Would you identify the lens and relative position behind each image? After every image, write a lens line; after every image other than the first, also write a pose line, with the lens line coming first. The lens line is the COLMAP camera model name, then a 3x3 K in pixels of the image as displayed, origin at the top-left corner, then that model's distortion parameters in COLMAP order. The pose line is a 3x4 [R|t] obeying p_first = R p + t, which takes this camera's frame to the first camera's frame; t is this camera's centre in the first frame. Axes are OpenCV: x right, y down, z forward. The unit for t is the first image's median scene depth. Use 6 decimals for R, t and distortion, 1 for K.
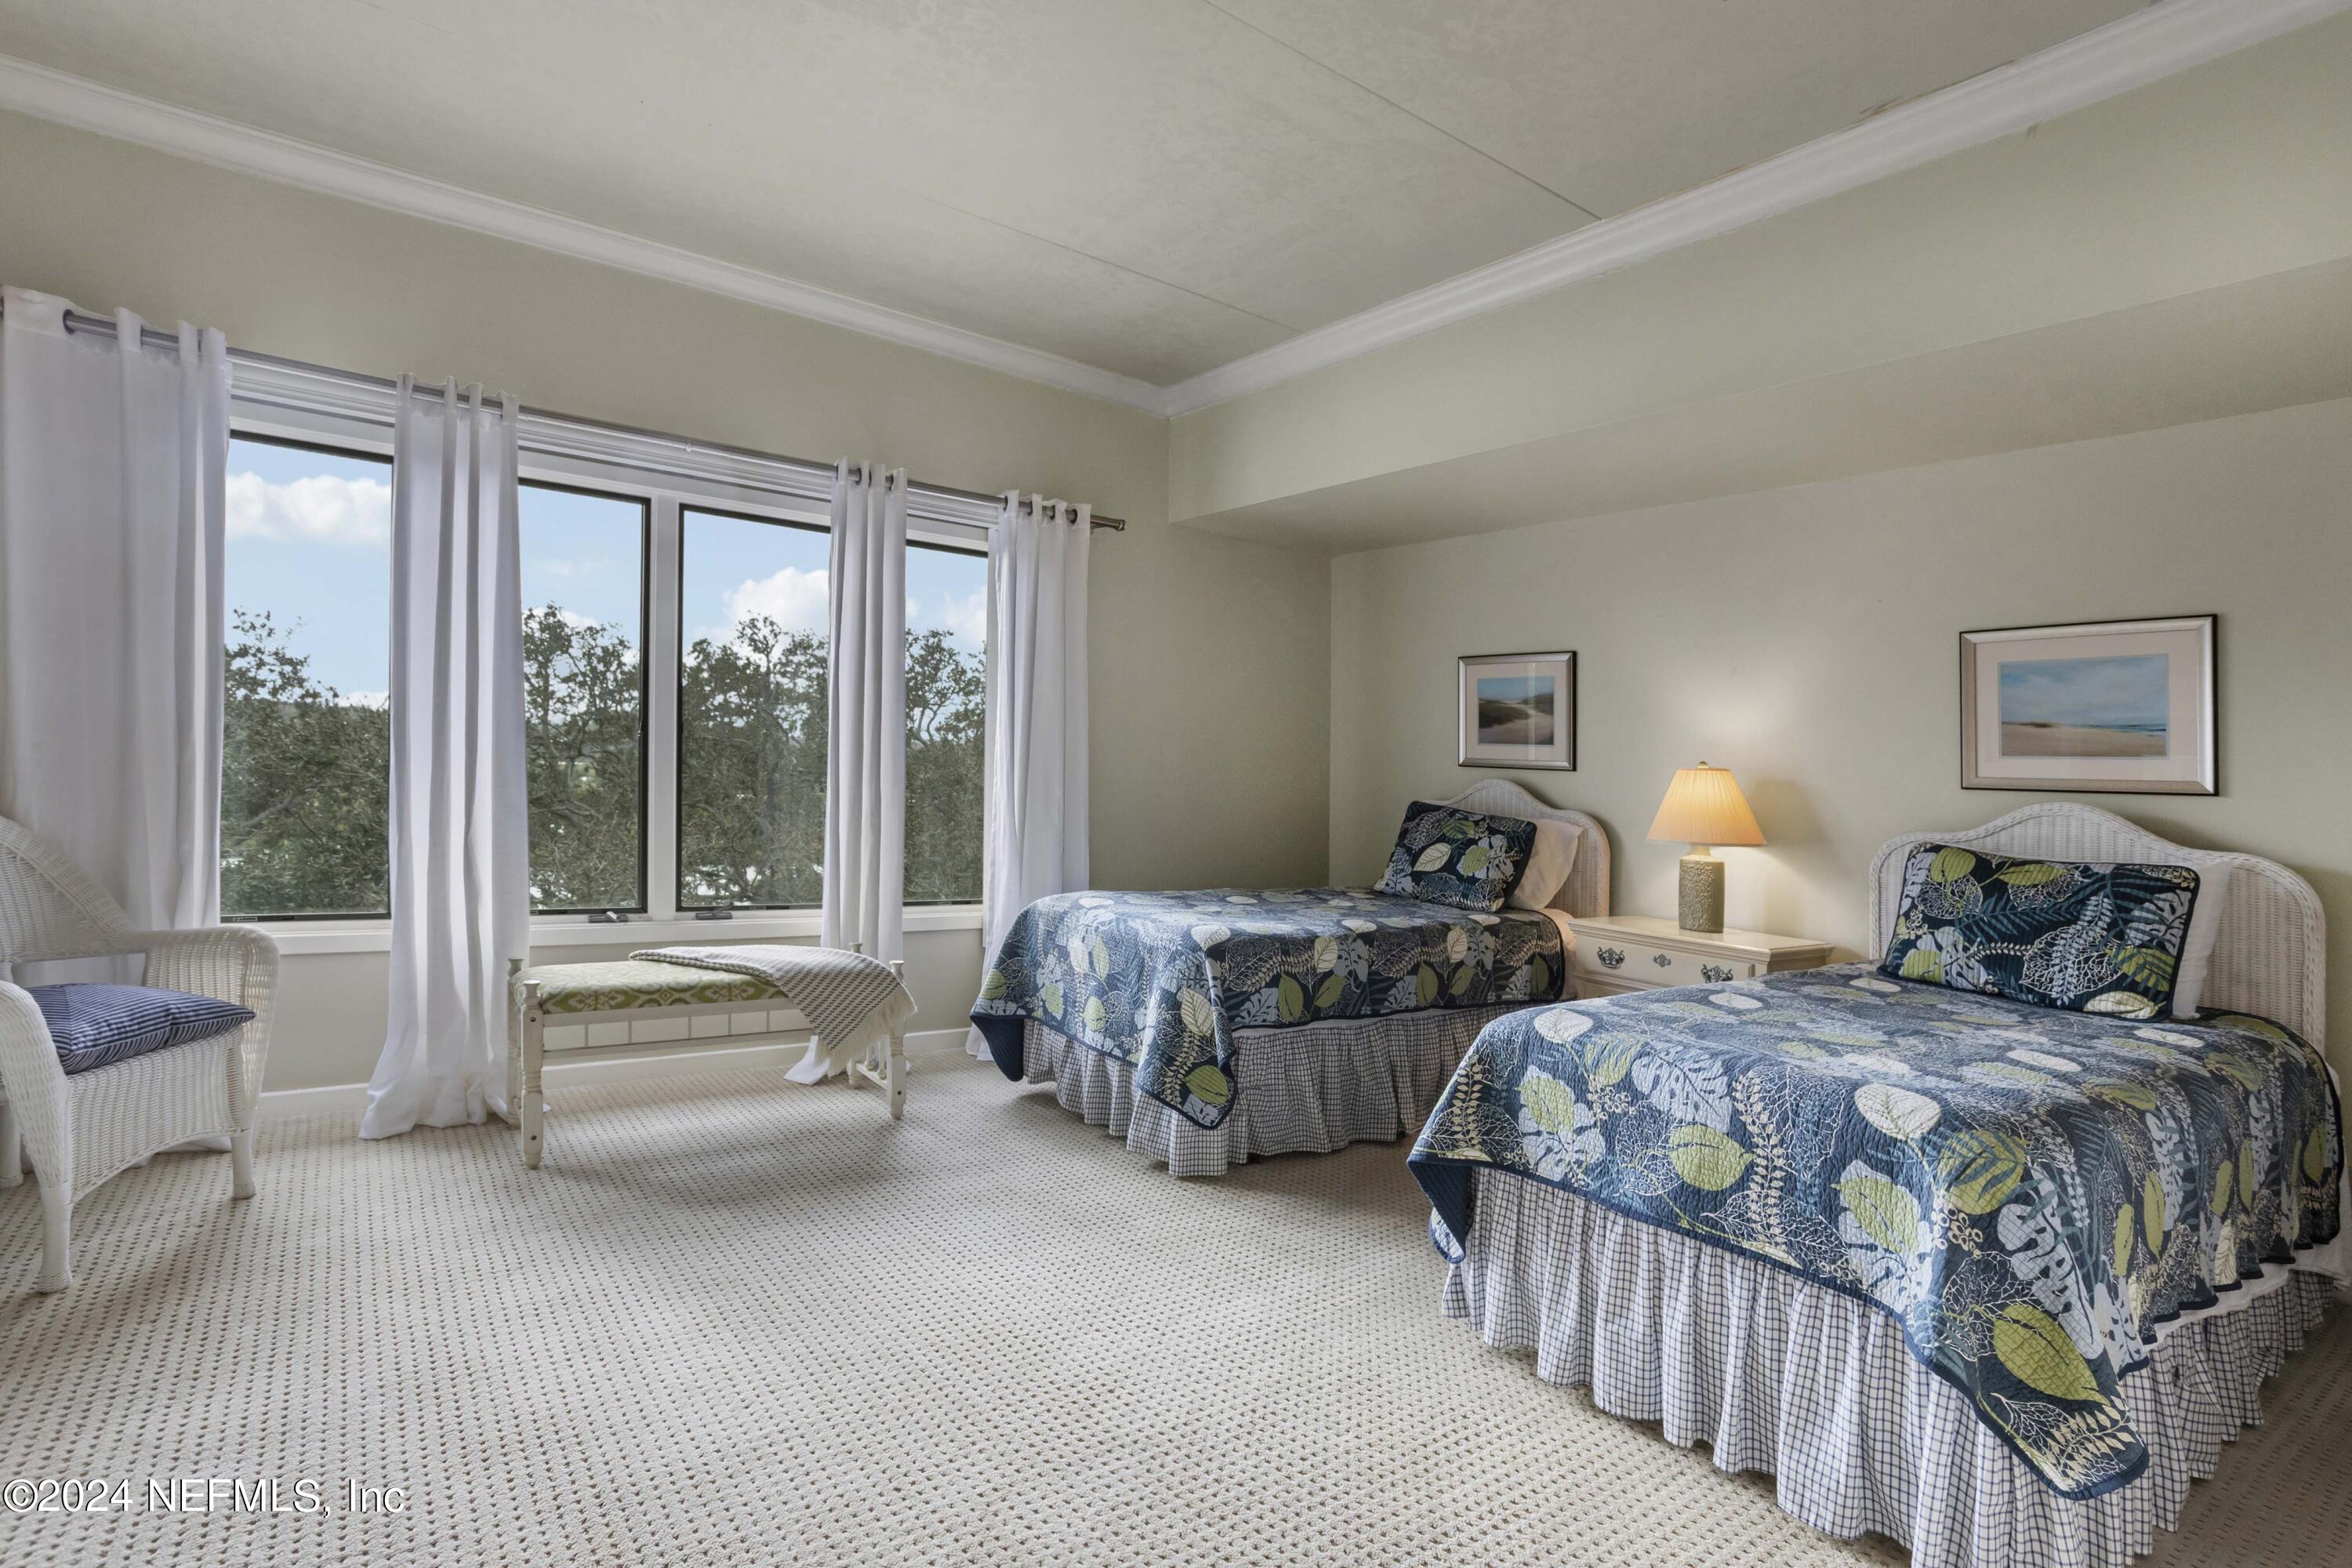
lens RADIAL K [[1150.1, 0, 1176.5], [0, 1150.1, 855.2], [0, 0, 1]] dist [-0.036399, 0.000179]
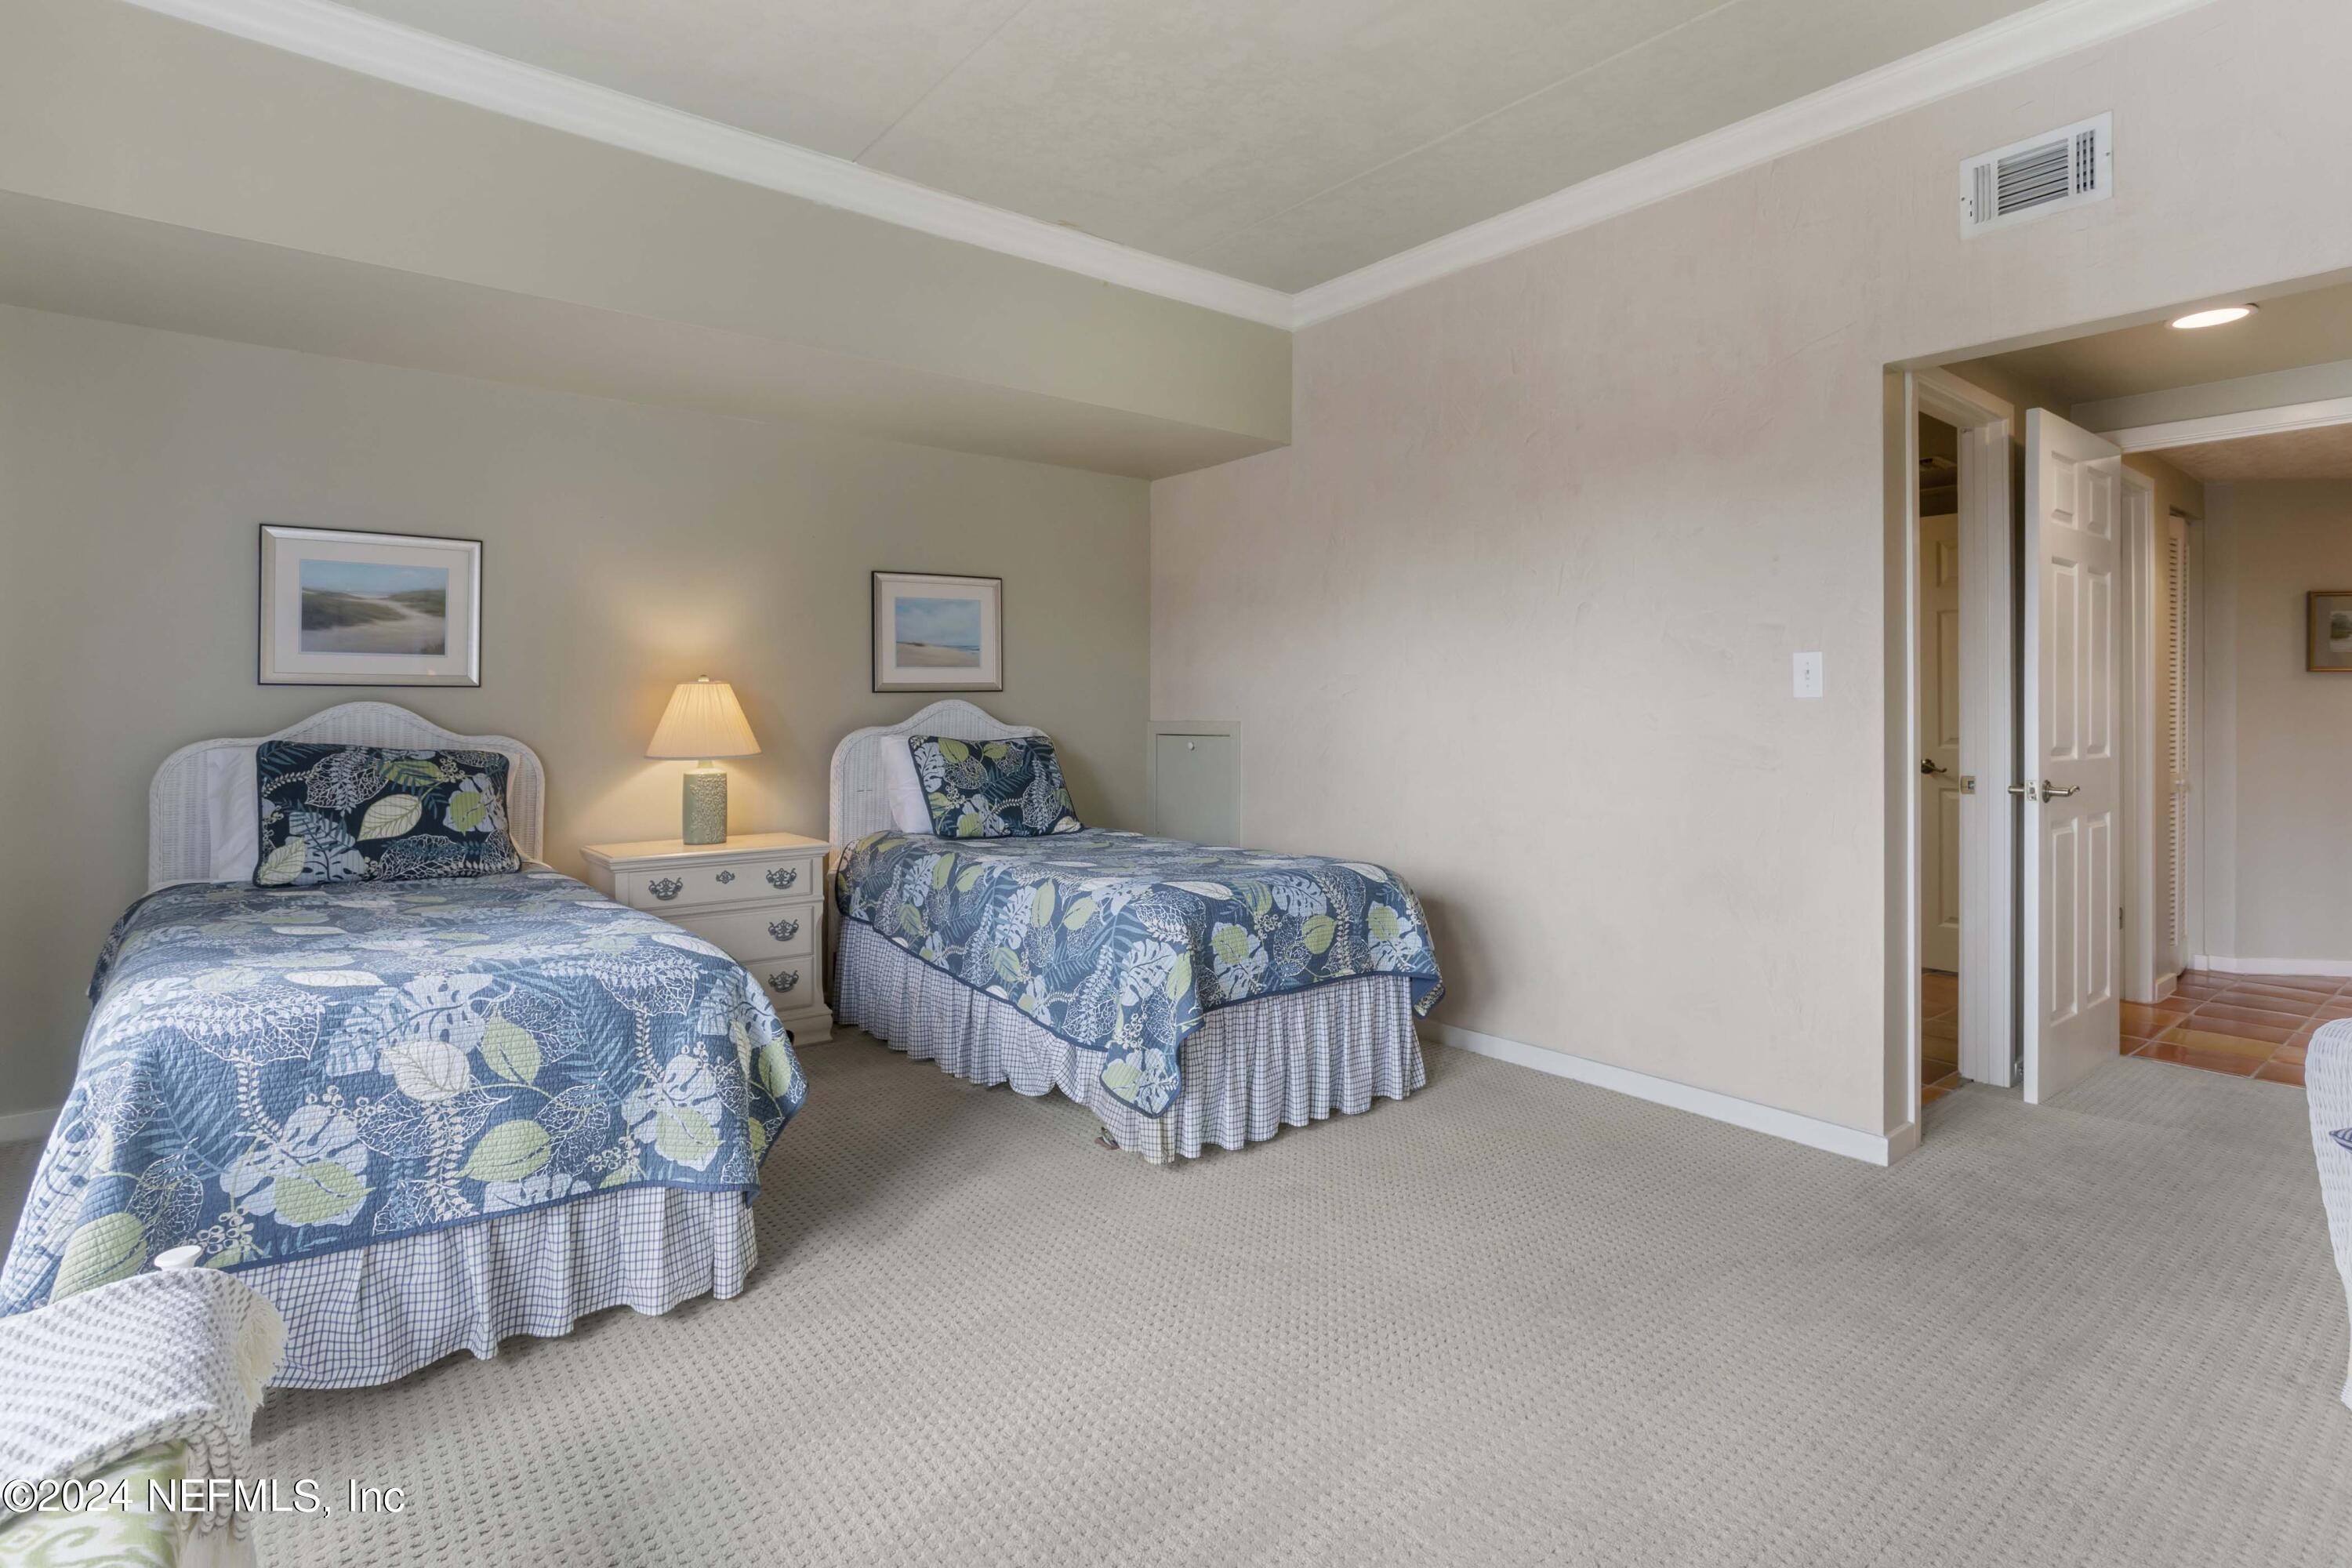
lens RADIAL K [[1168.8, 0, 1176.0], [0, 1168.8, 784.0], [0, 0, 1]] dist [-0.047865, 0.000369]
pose [[-0.045324, -0.112656, 0.992600, -0.714006], [0.072300, 0.990645, 0.115736, -0.093160], [-0.996353, 0.077010, -0.036755, 0.786075]]
